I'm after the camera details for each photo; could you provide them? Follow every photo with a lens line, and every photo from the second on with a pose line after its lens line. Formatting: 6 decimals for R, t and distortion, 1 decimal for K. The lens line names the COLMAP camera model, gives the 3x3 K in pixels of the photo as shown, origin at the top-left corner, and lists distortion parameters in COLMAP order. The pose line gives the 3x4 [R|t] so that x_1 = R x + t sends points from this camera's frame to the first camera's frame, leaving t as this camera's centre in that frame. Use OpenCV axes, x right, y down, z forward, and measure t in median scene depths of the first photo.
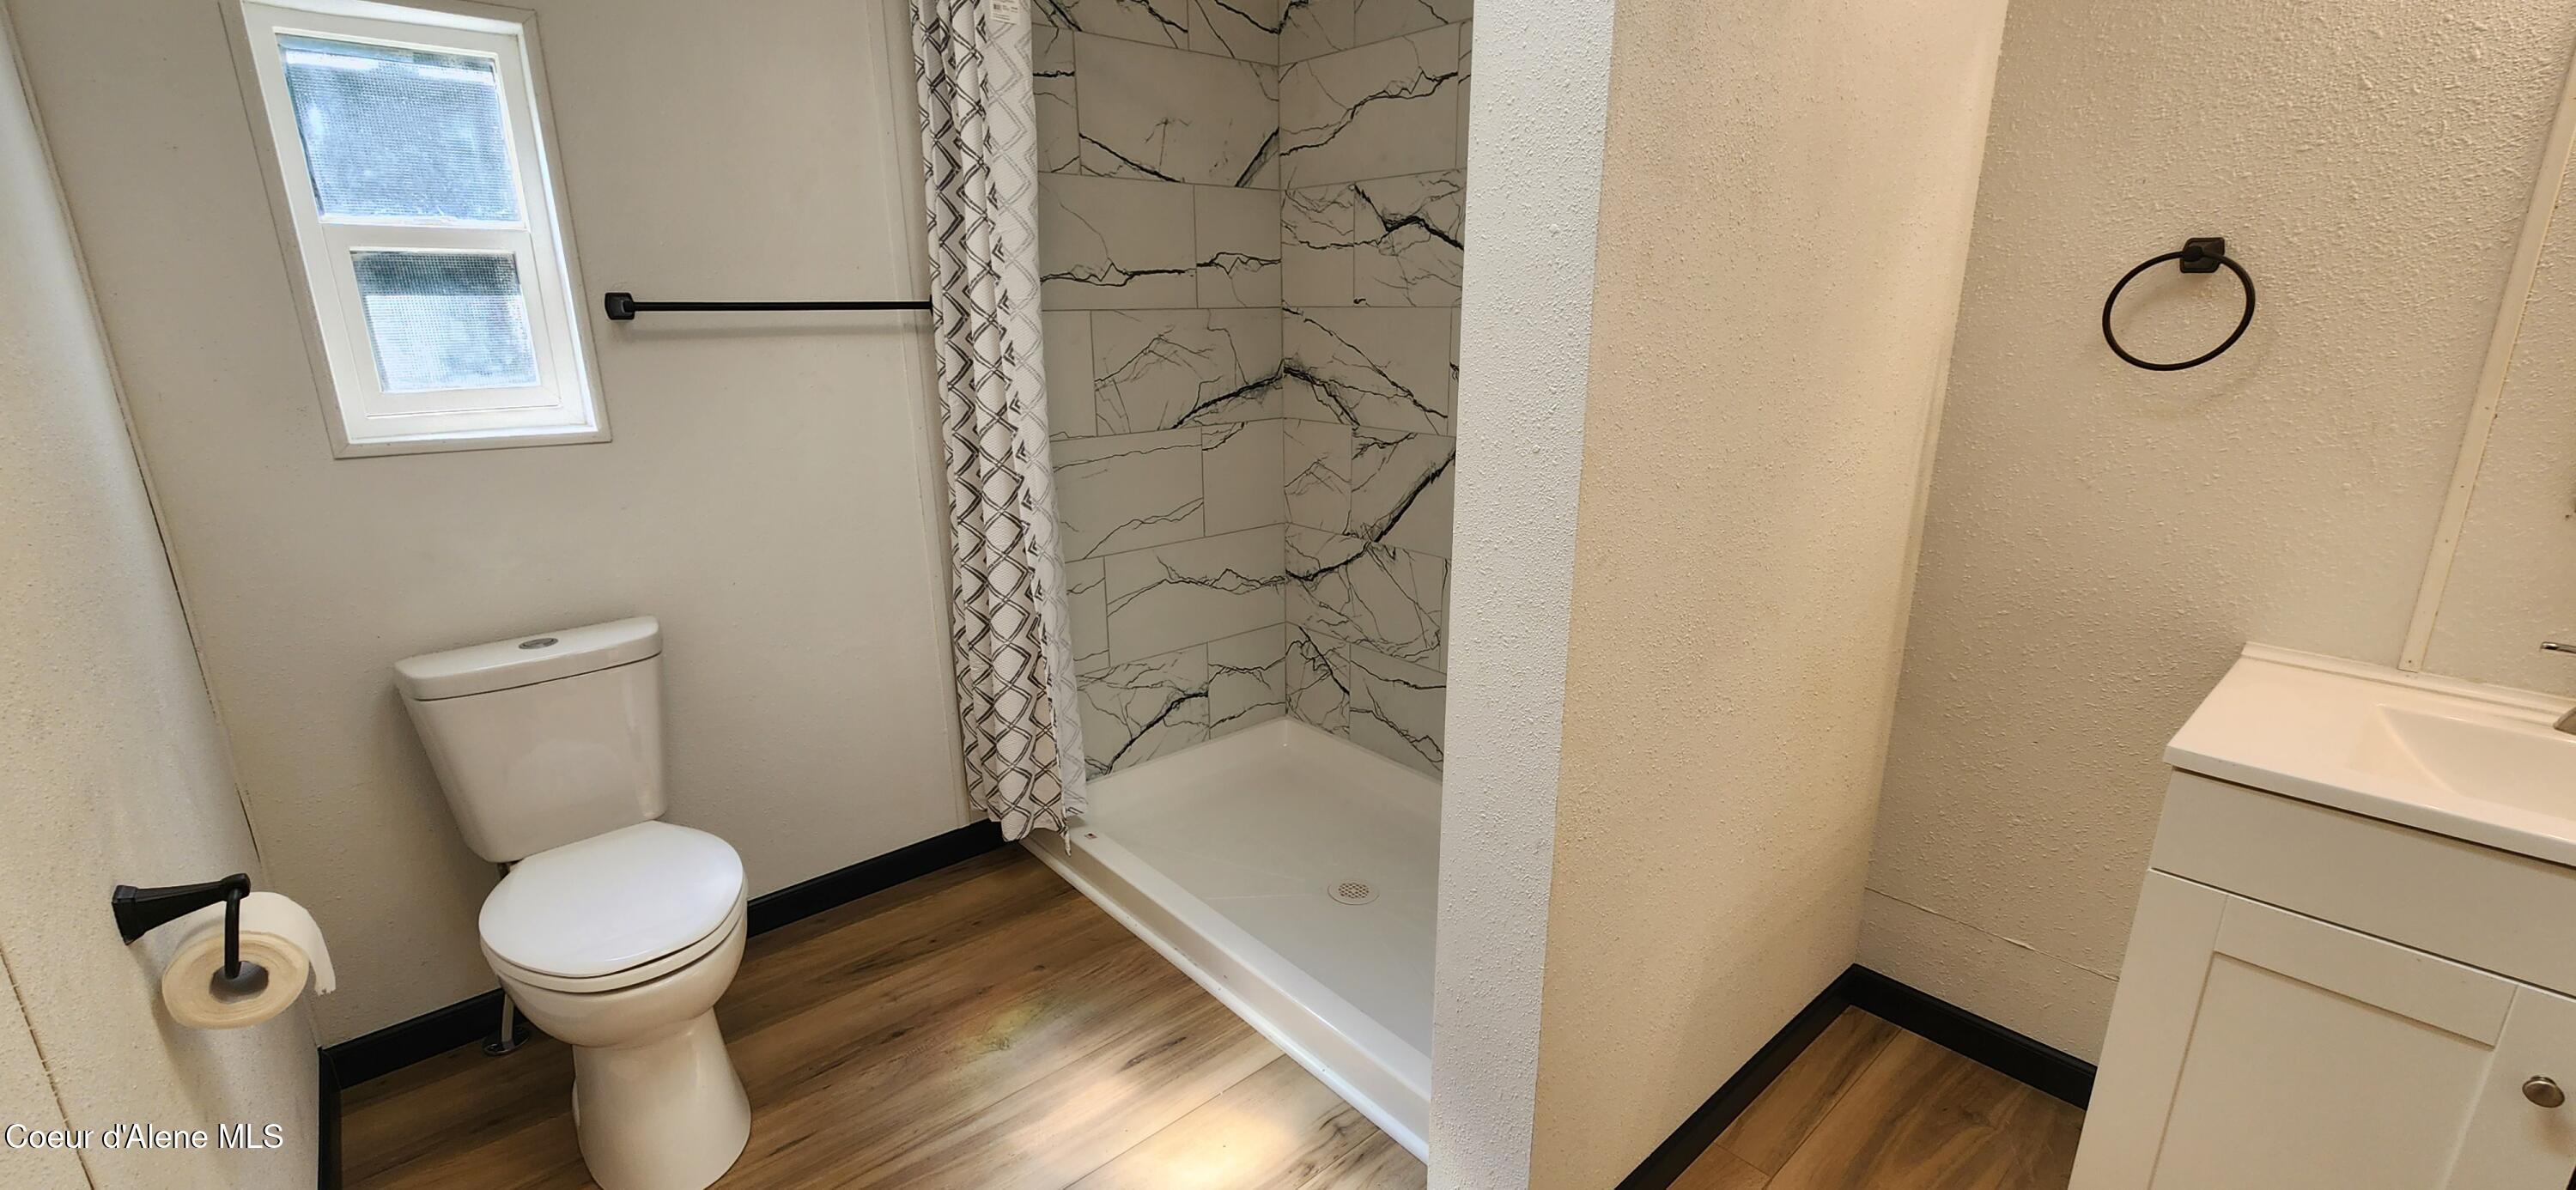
lens RADIAL K [[1056.0, 0, 1288.0], [0, 1056.0, 595.0], [0, 0, 1]] dist [0.001279, 0.000085]
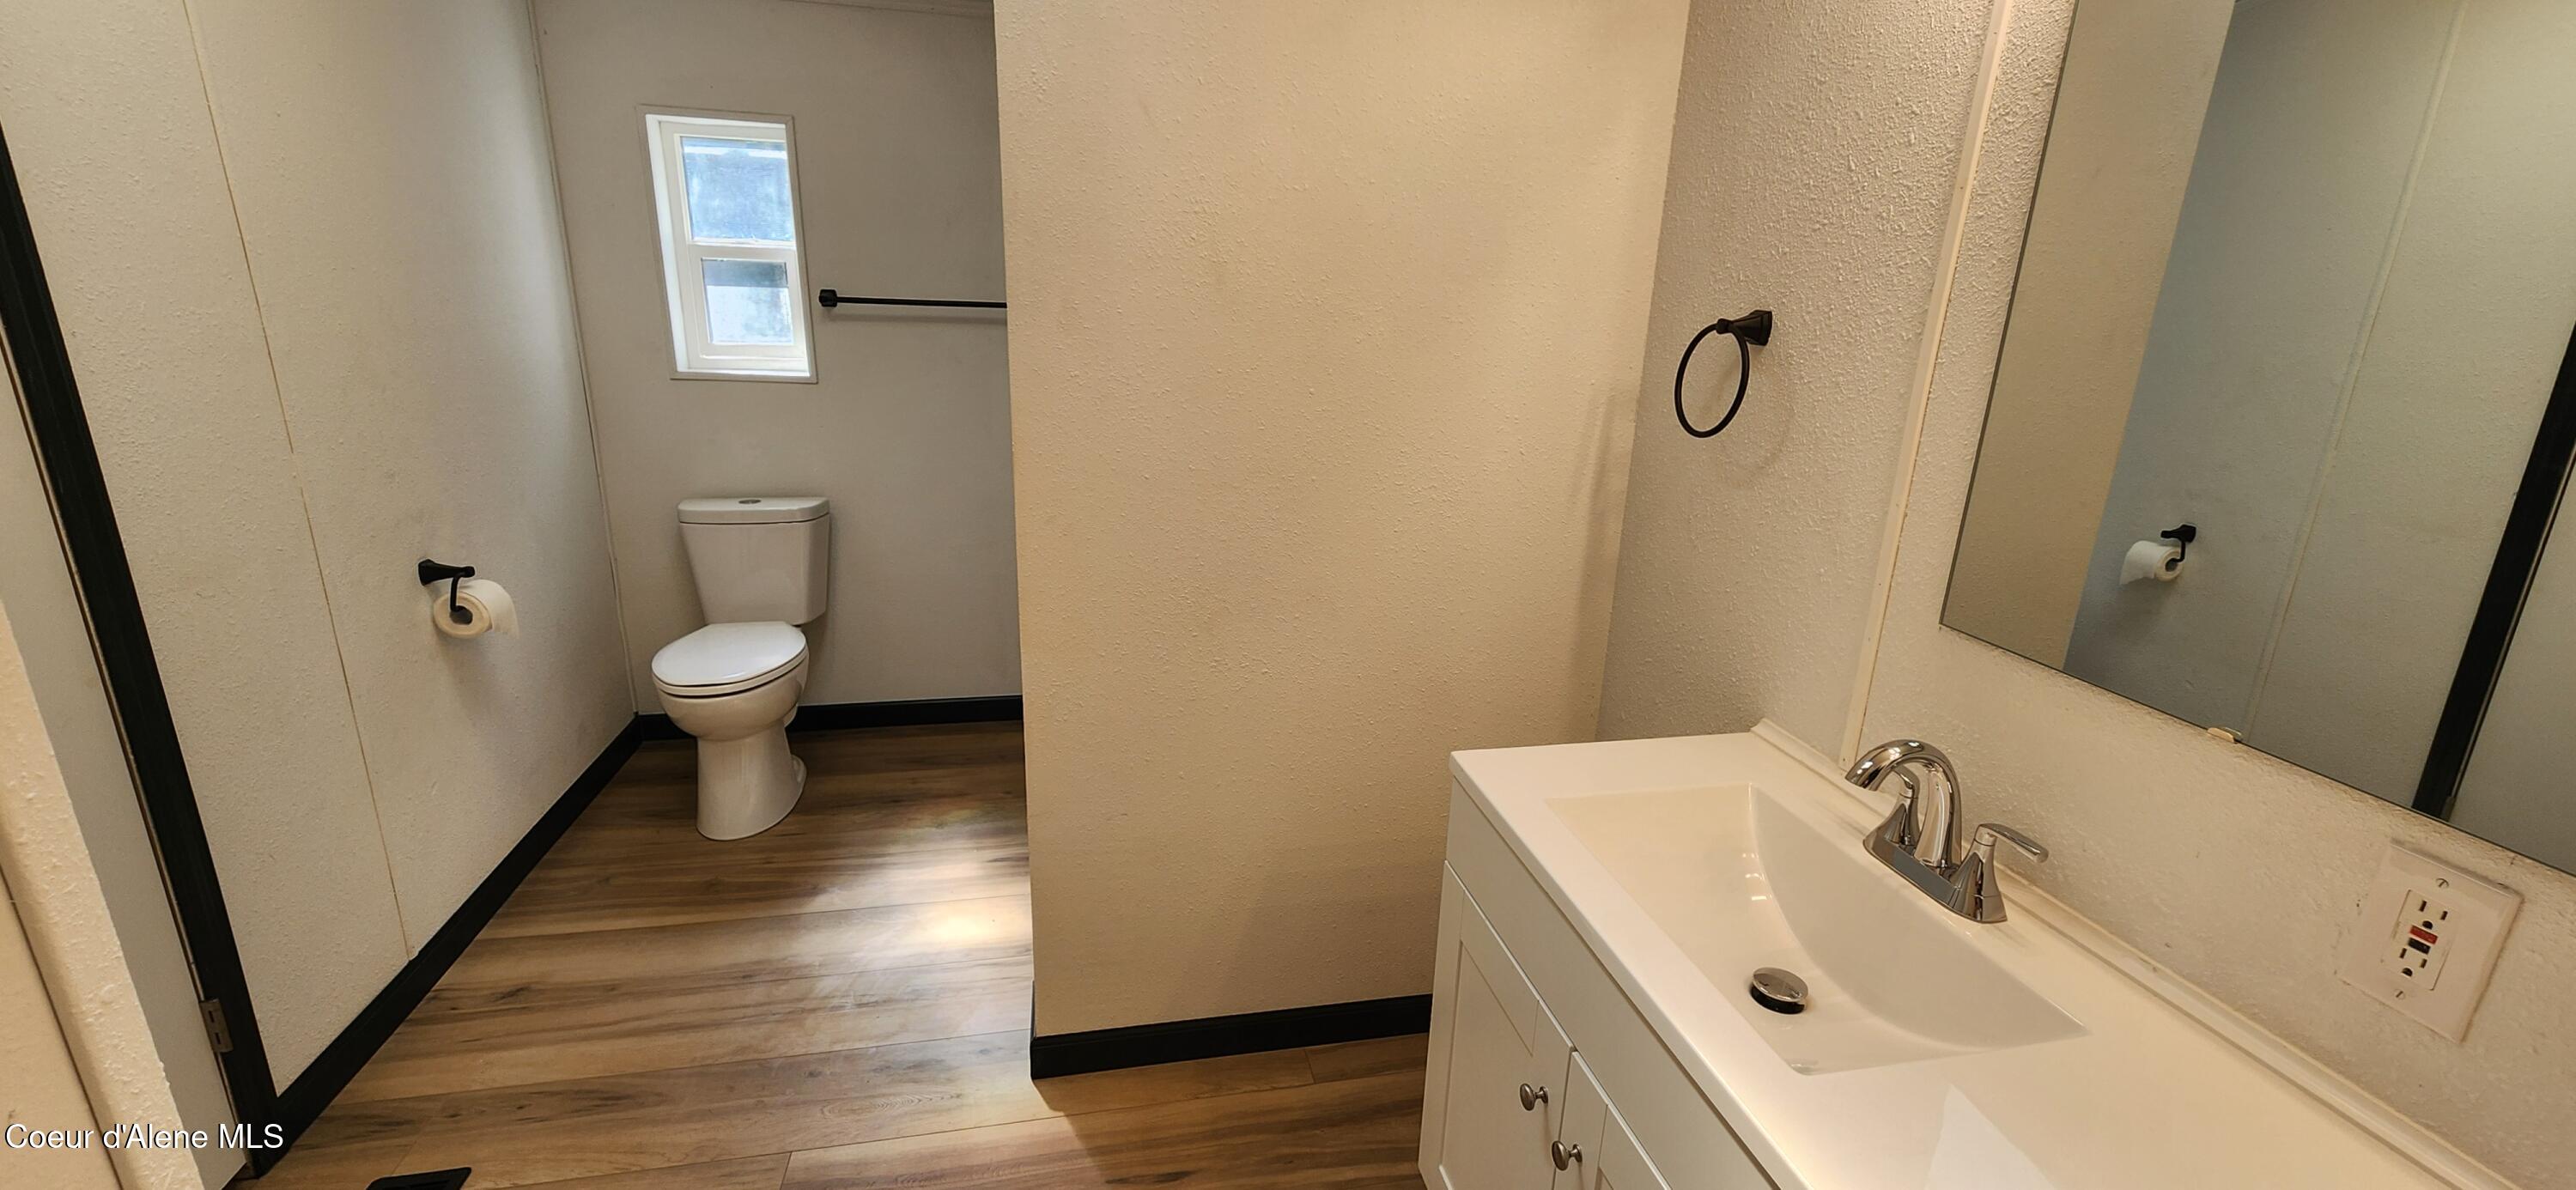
lens RADIAL K [[1056.0, 0, 1288.0], [0, 1056.0, 595.0], [0, 0, 1]] dist [0.001279, 0.000085]
pose [[0.874287, 0.174764, -0.452857, 0.791388], [-0.171302, 0.983998, 0.049024, -0.034633], [0.454178, 0.034715, 0.890234, -0.075412]]
